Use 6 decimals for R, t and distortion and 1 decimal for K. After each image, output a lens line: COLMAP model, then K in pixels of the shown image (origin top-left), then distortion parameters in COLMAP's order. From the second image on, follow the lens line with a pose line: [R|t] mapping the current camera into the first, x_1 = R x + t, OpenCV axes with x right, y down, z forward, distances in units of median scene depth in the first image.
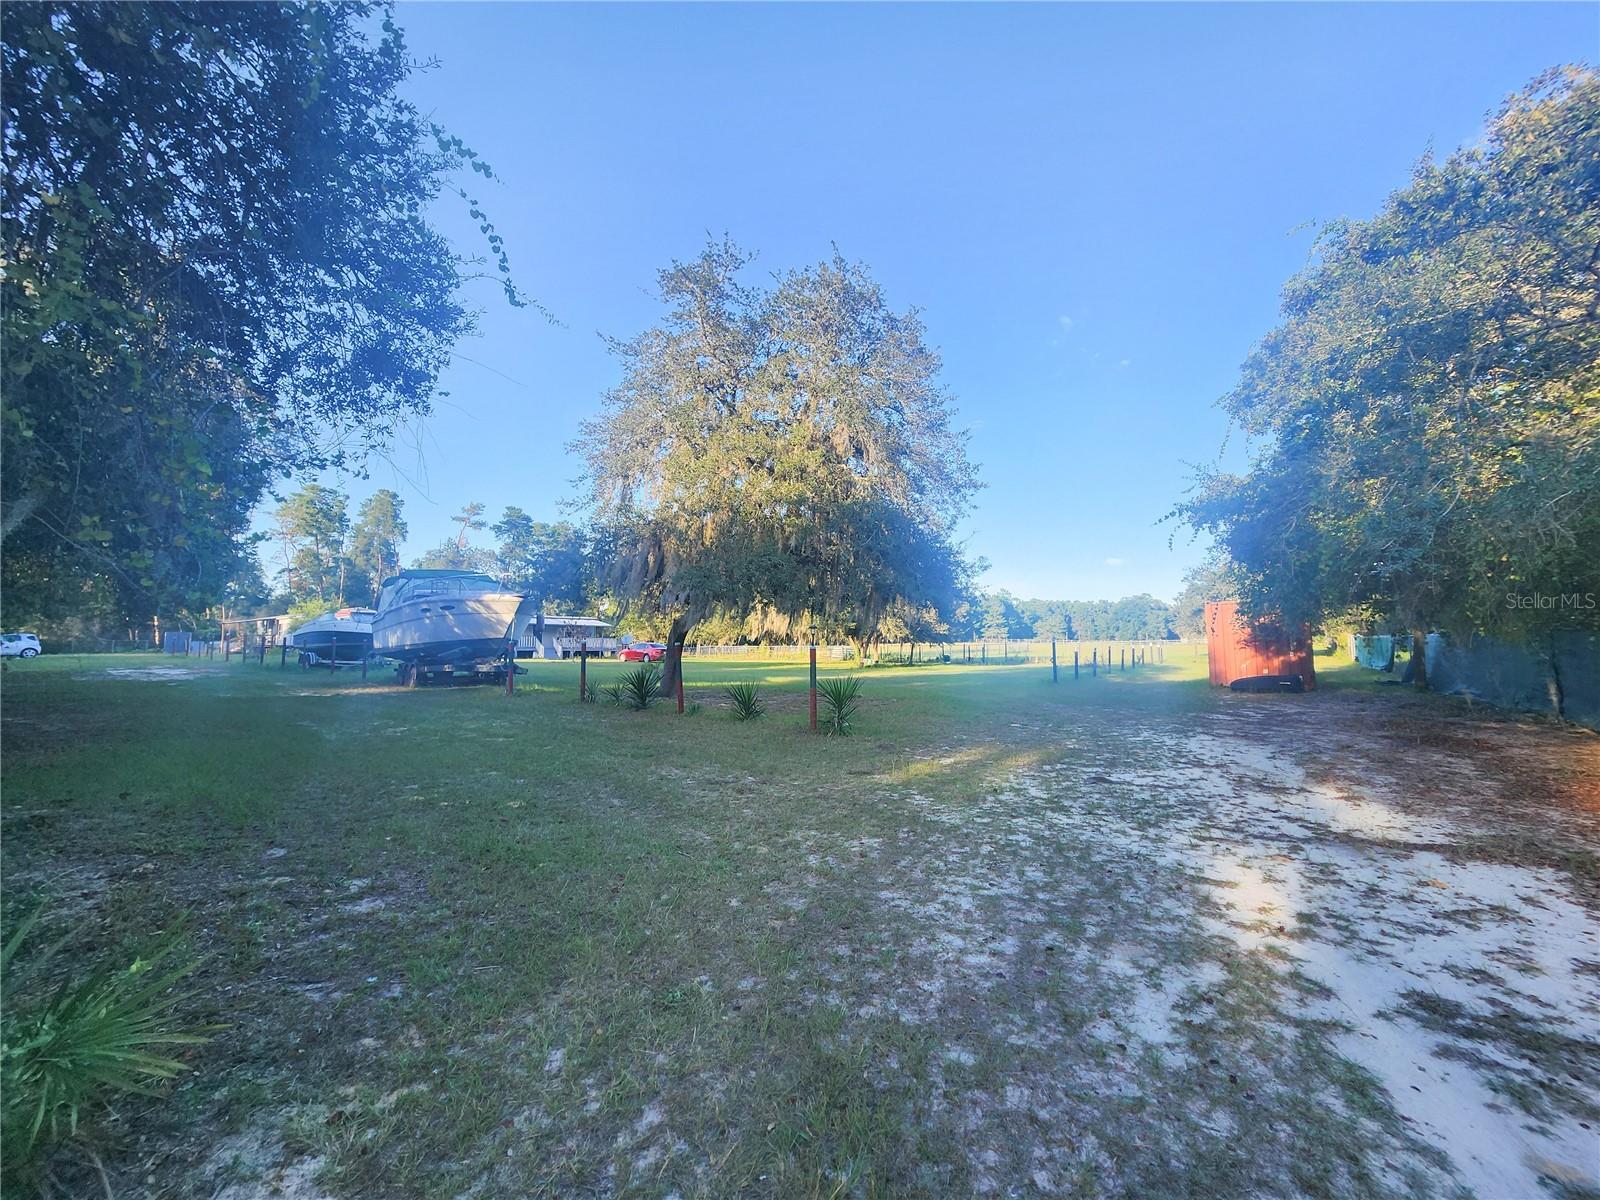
lens RADIAL K [[651.7, 0, 800.0], [0, 651.7, 600.0], [0, 0, 1]] dist [-0.002085, 0.000642]
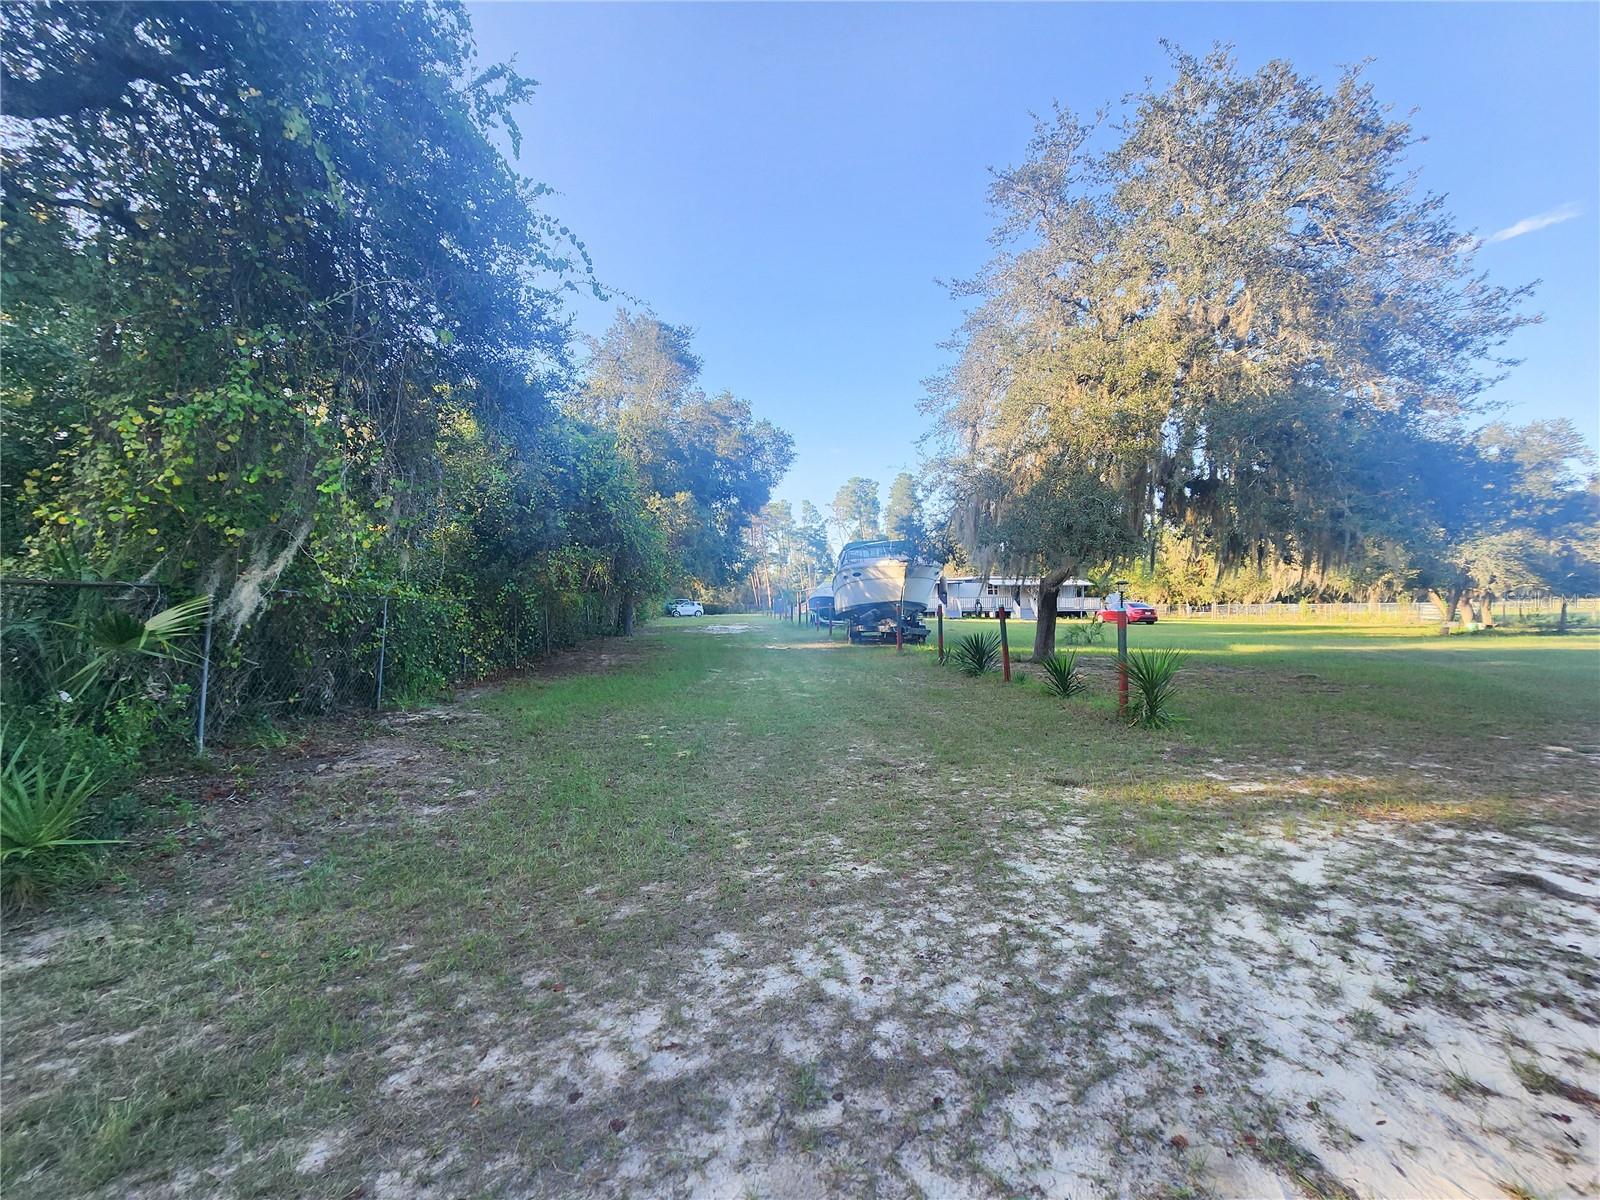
lens RADIAL K [[651.7, 0, 800.0], [0, 651.7, 600.0], [0, 0, 1]] dist [-0.002085, 0.000642]
pose [[0.730956, -0.014287, -0.682275, 0.213219], [0.055958, 0.997669, 0.039060, 0.008914], [0.680126, -0.066730, 0.730052, 0.155045]]
